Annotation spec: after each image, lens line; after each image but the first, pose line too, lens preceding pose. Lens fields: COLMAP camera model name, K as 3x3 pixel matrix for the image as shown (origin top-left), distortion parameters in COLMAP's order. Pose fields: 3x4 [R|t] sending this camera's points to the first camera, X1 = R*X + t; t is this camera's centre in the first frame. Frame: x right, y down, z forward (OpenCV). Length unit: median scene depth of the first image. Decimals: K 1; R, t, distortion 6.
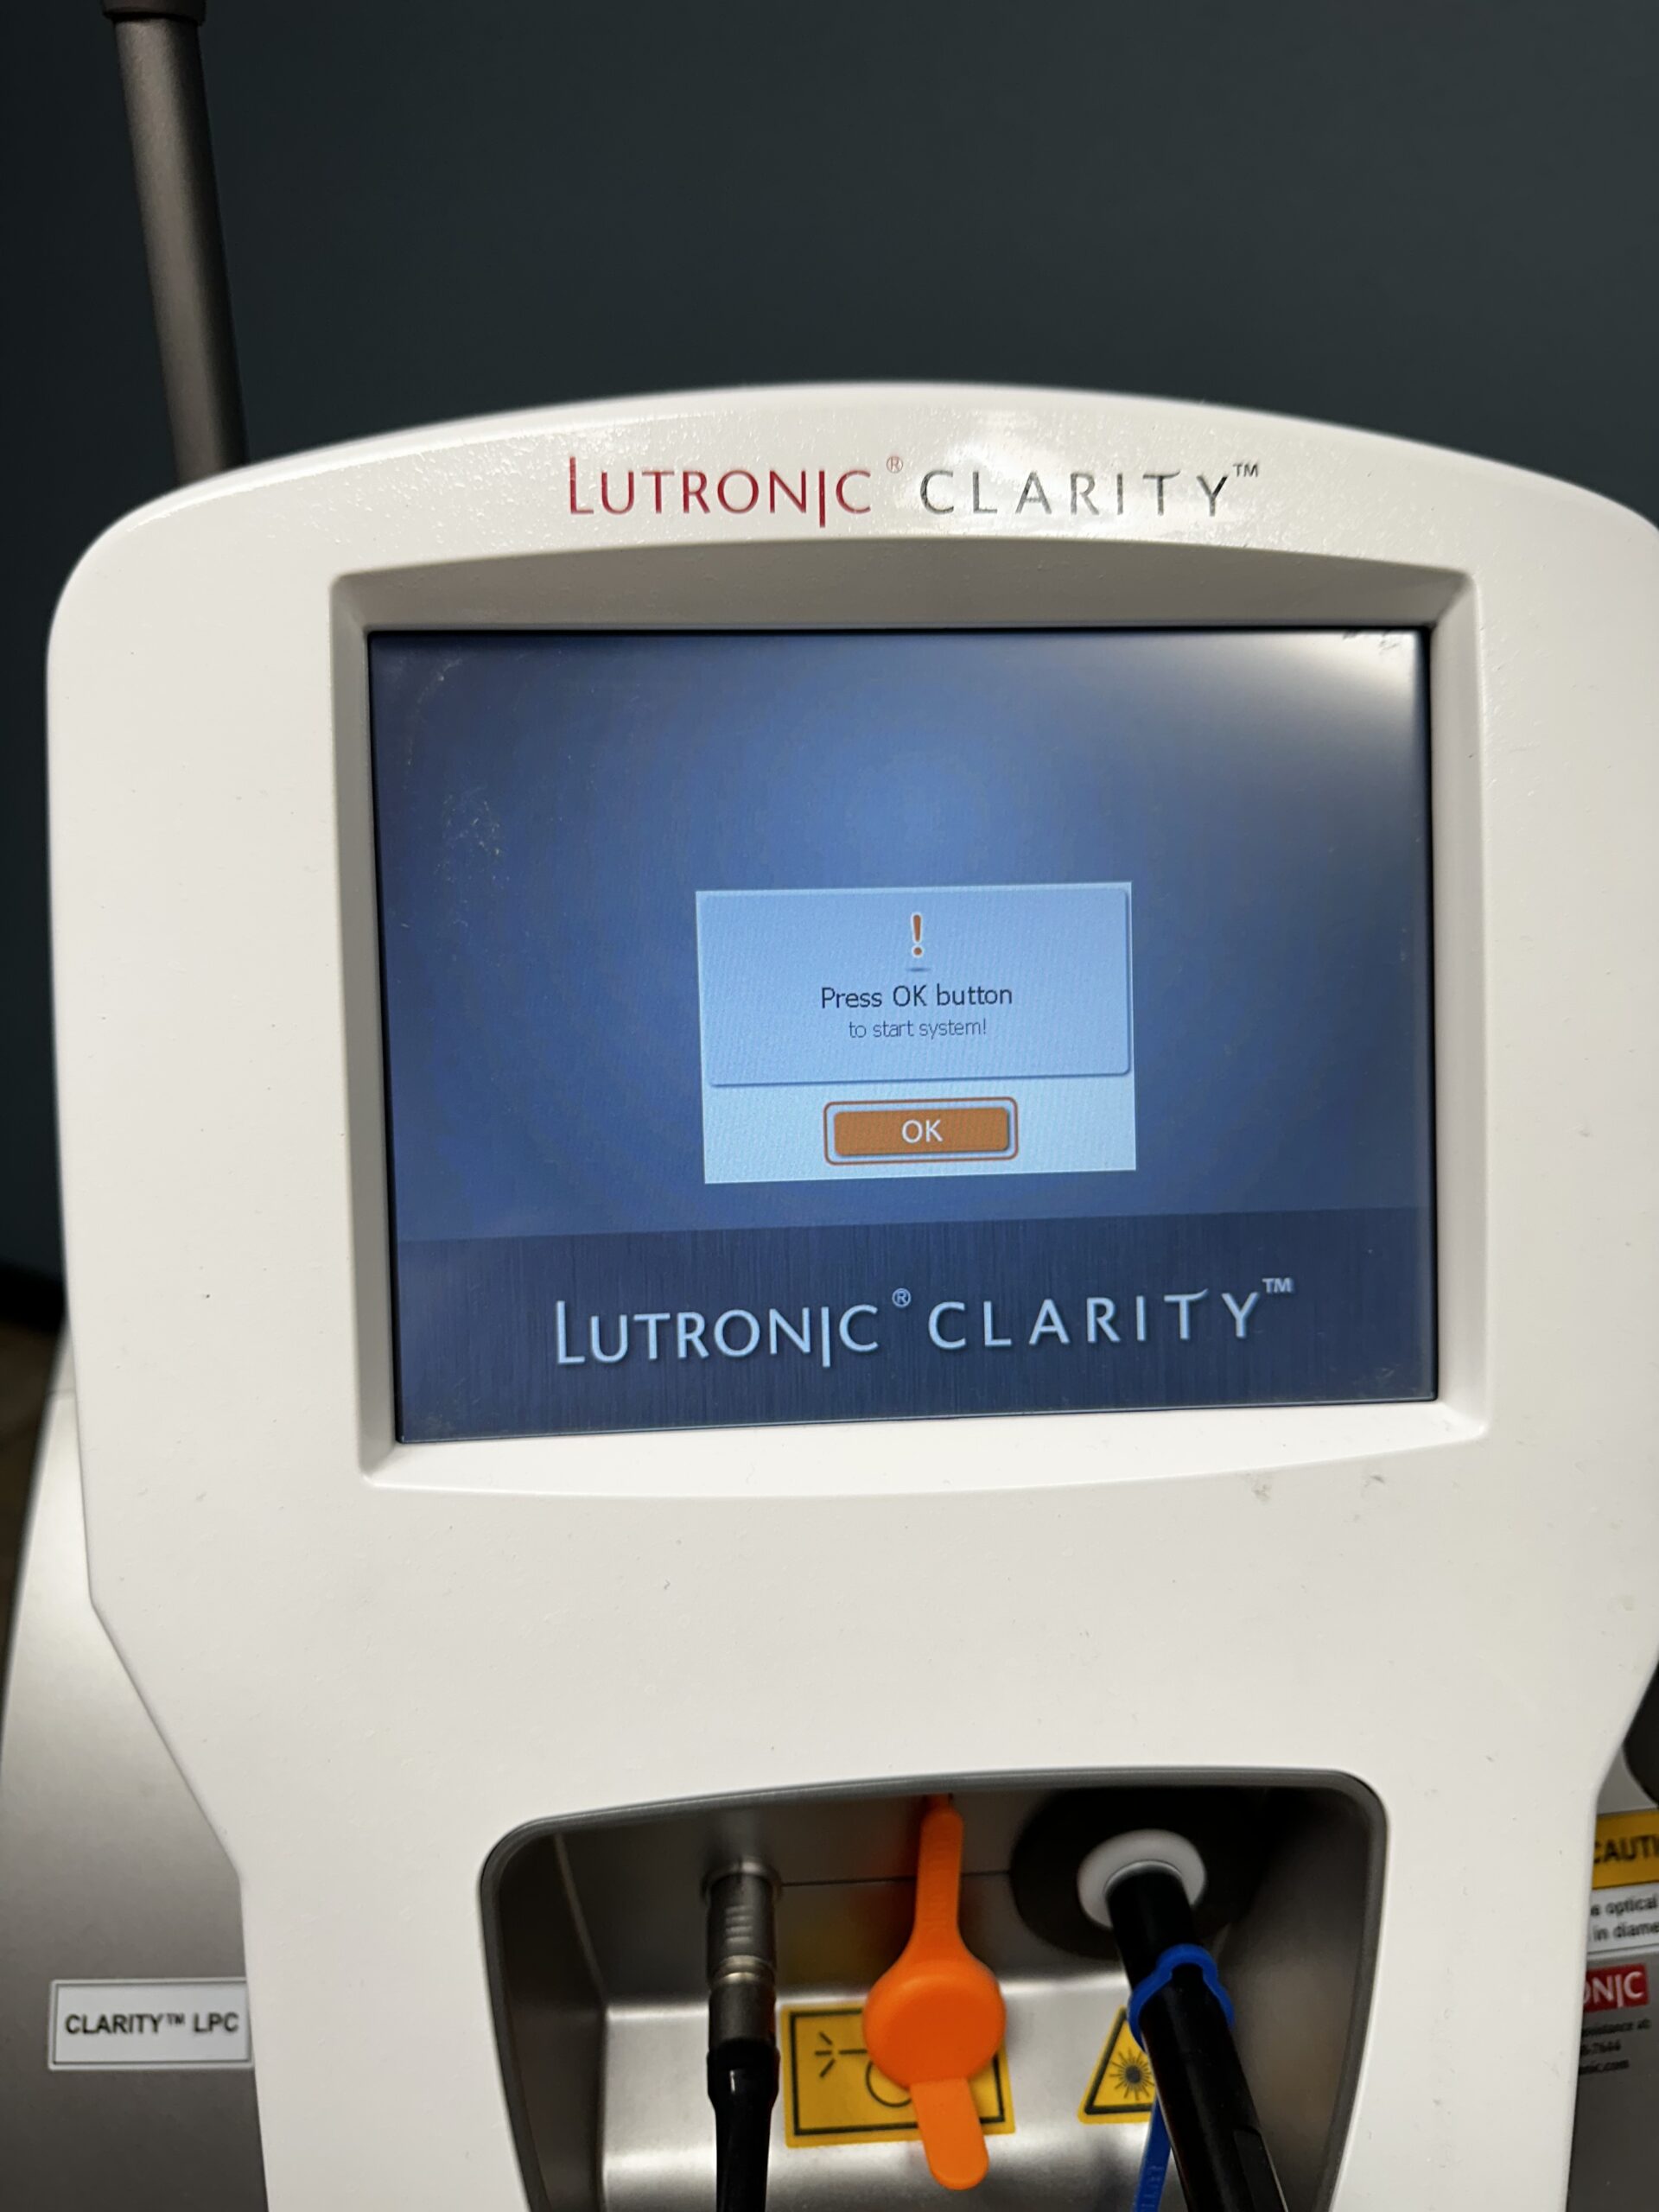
lens RADIAL K [[1534.2, 0, 849.6], [0, 1534.2, 1122.6], [0, 0, 1]] dist [0.006181, -0.021493]
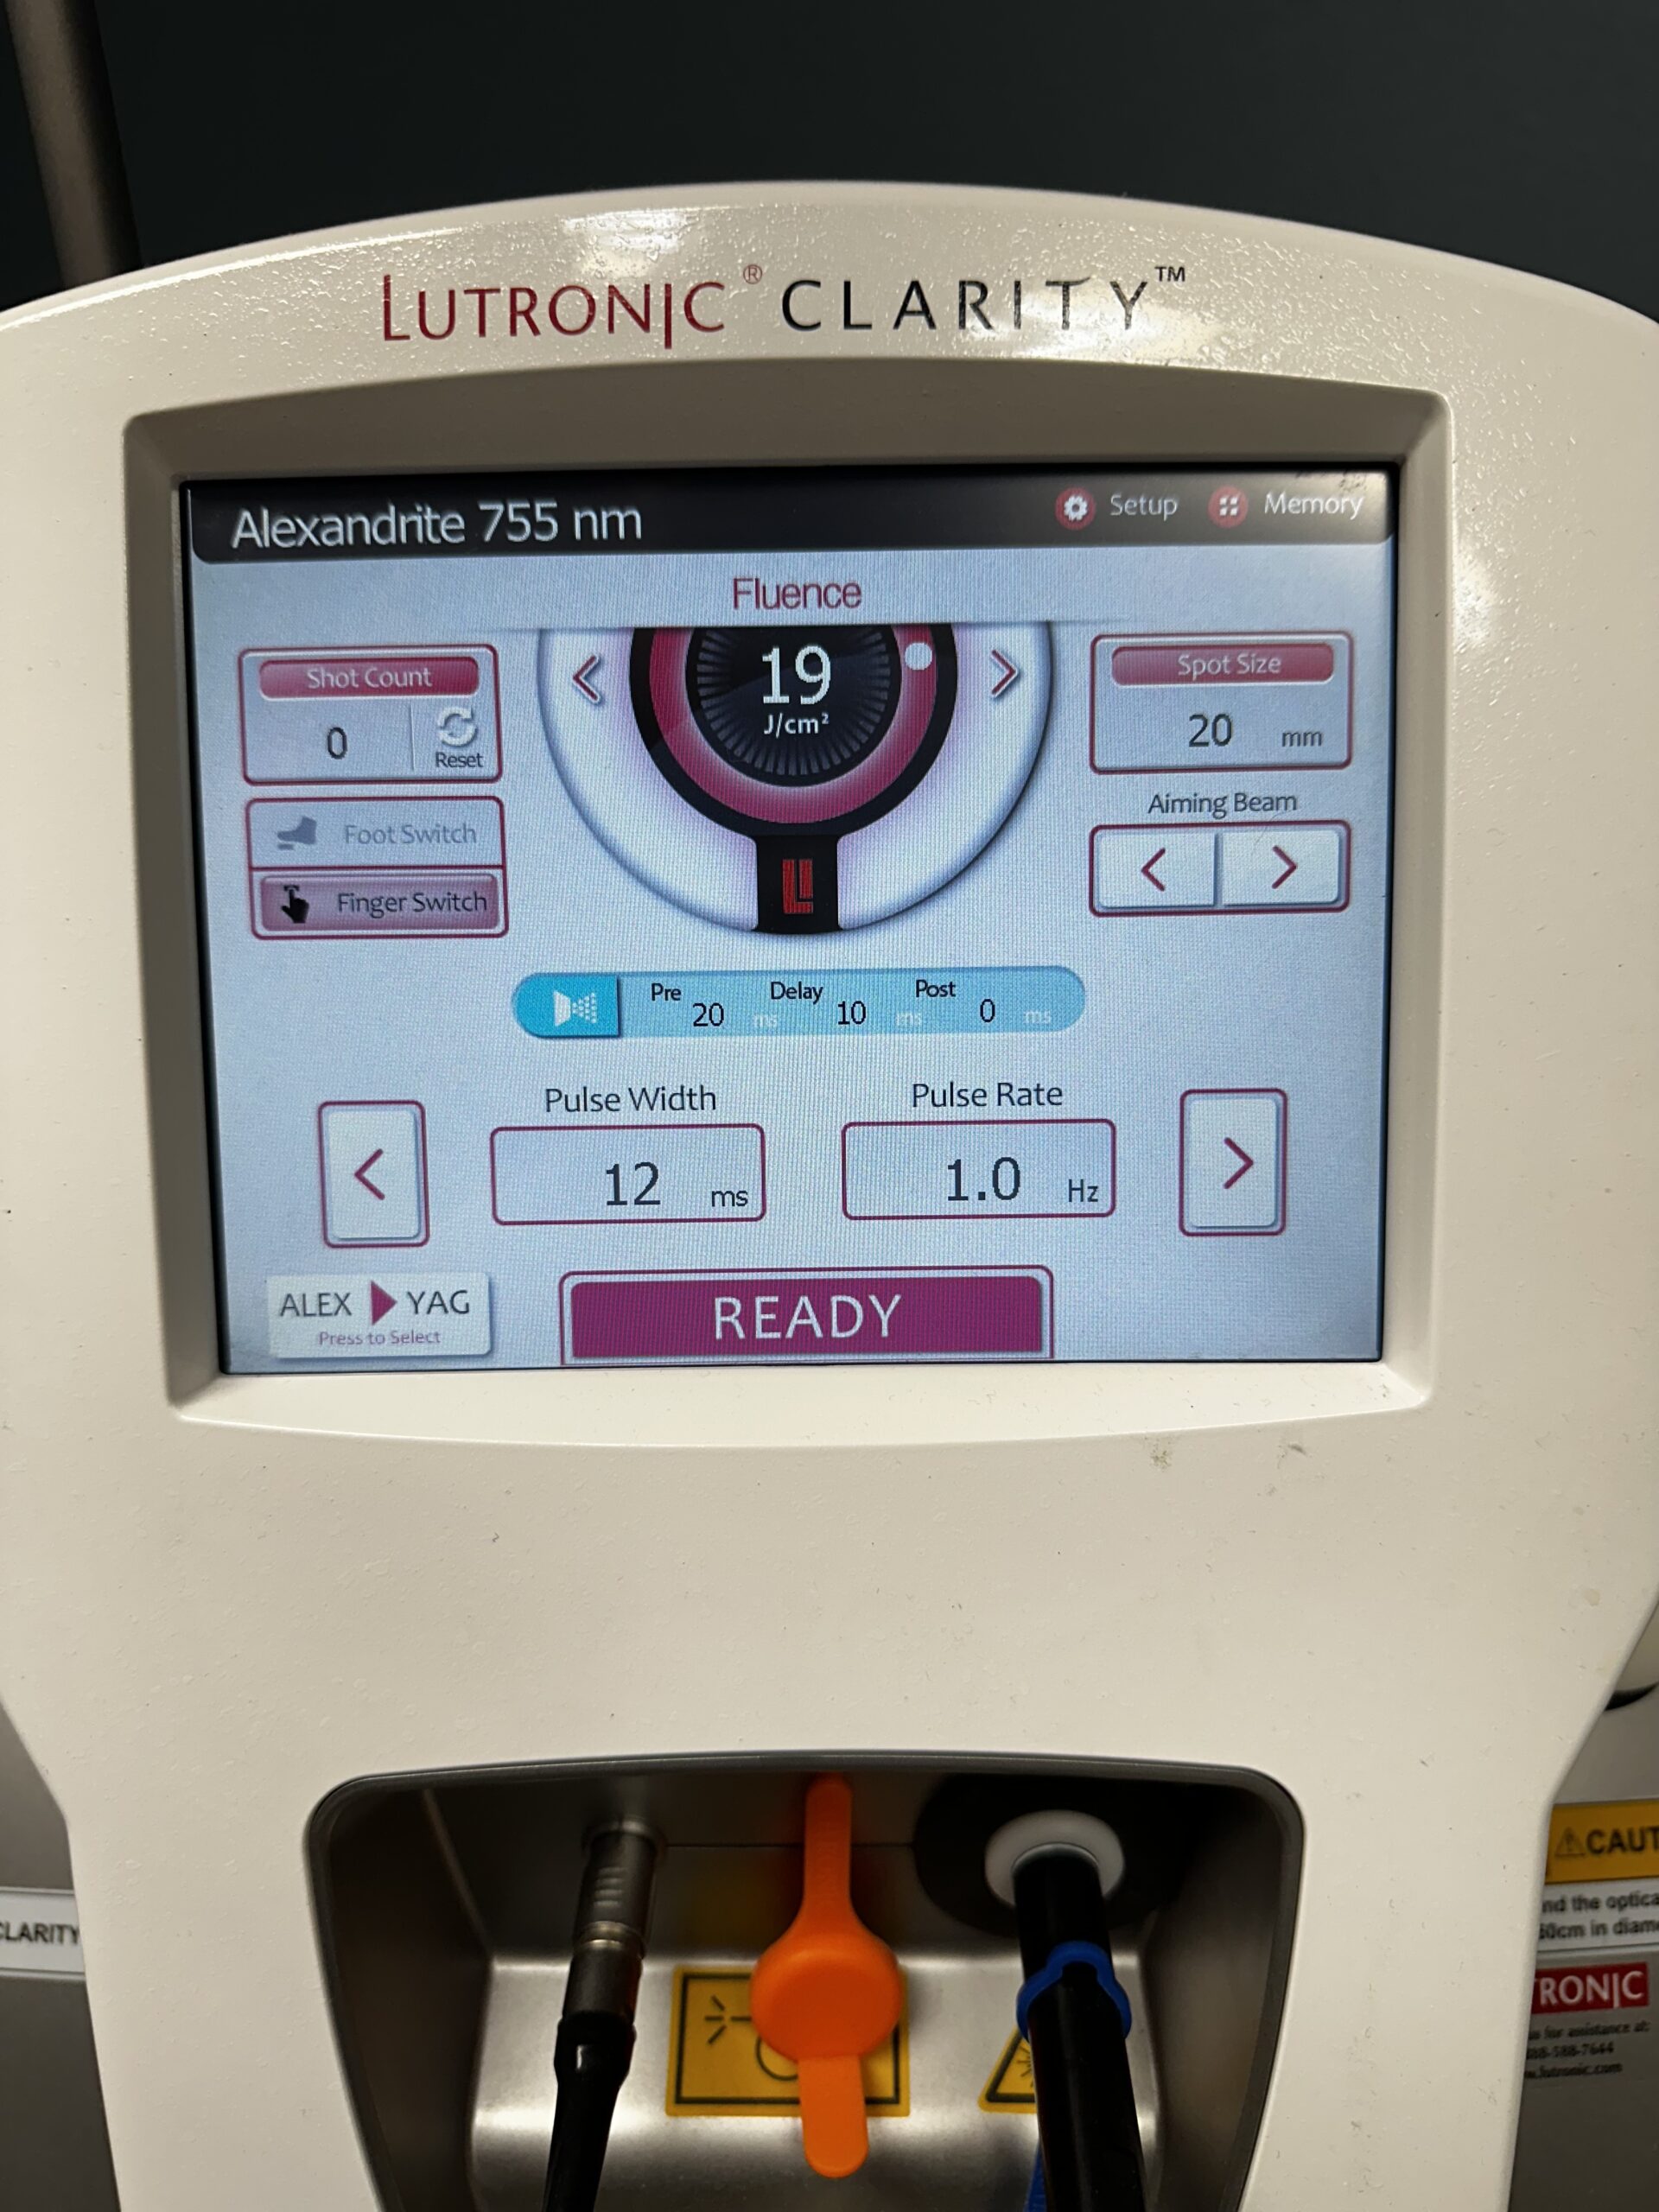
lens RADIAL K [[1561.4, 0, 839.7], [0, 1561.4, 1107.0], [0, 0, 1]] dist [-0.016422, -0.007097]
pose [[0.996776, 0.019774, -0.077758, 0.142728], [-0.015440, 0.998314, 0.055959, -0.009567], [0.078733, -0.054578, 0.995401, 0.098866]]
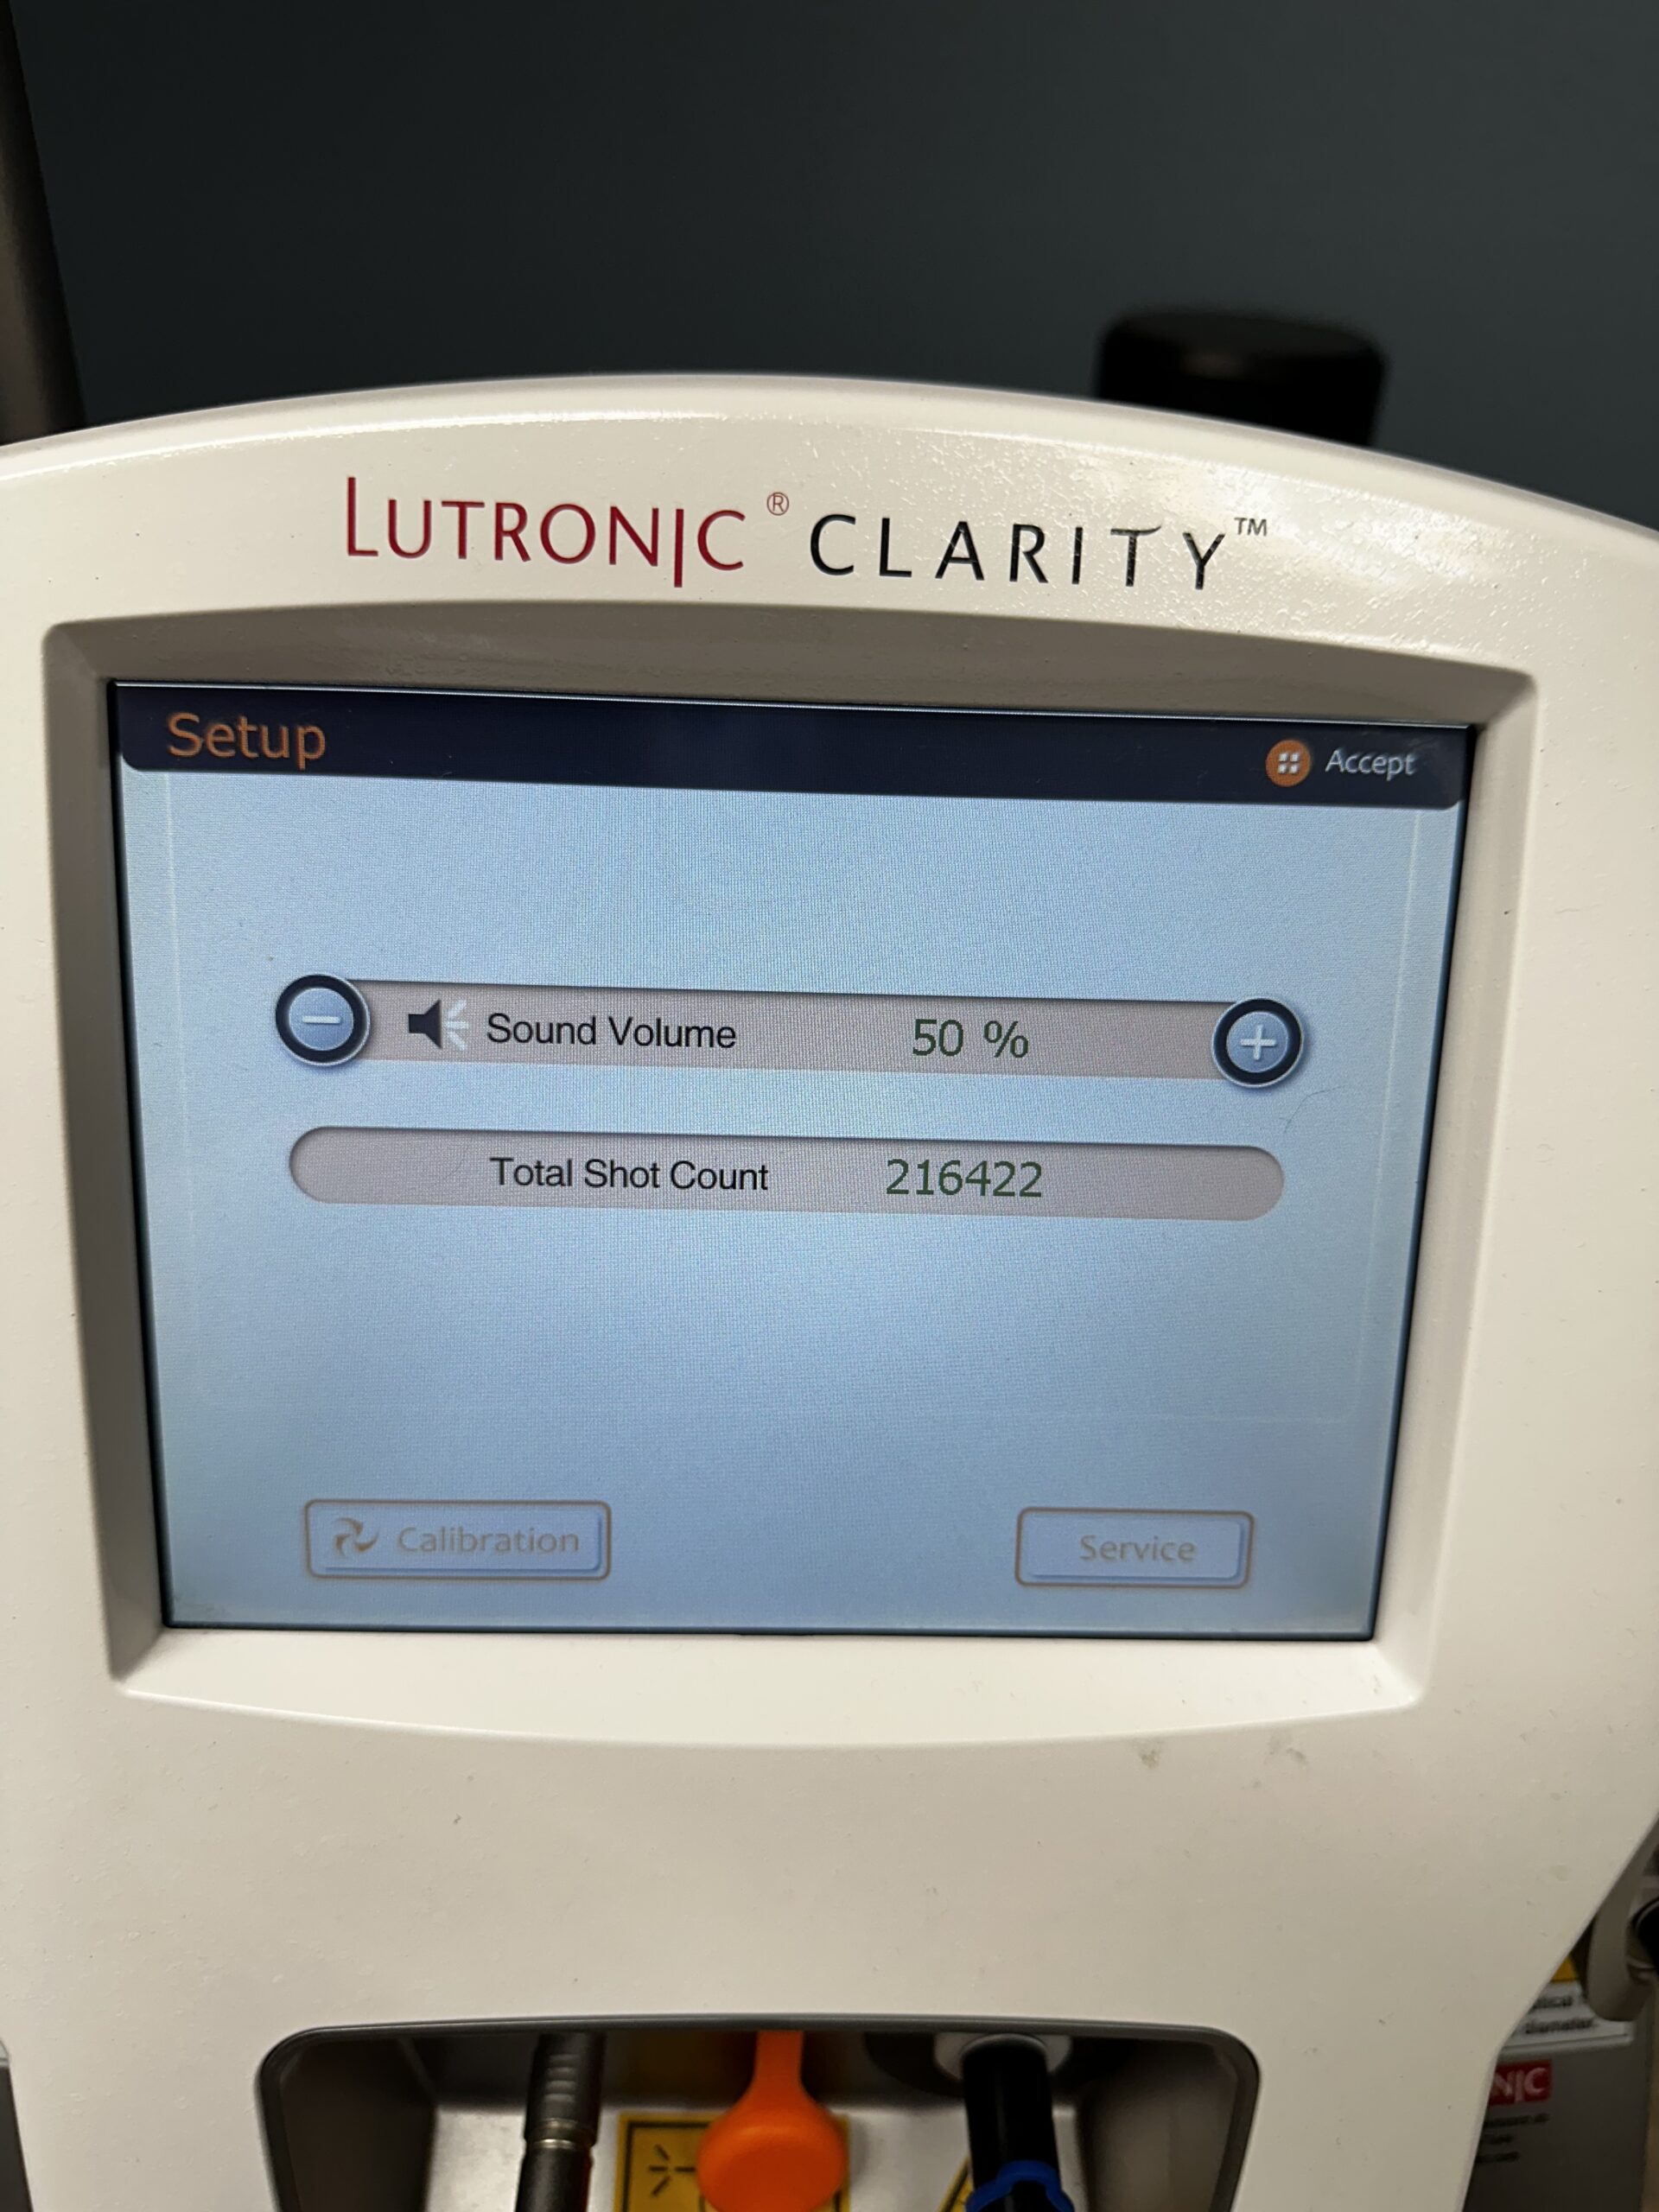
lens RADIAL K [[1573.3, 0, 834.1], [0, 1573.3, 1119.9], [0, 0, 1]] dist [-0.009094, -0.009481]
pose [[0.997636, 0.063601, -0.026014, 0.088185], [-0.058234, 0.983504, 0.171254, -0.243735], [0.036477, -0.169335, 0.984883, 0.176634]]
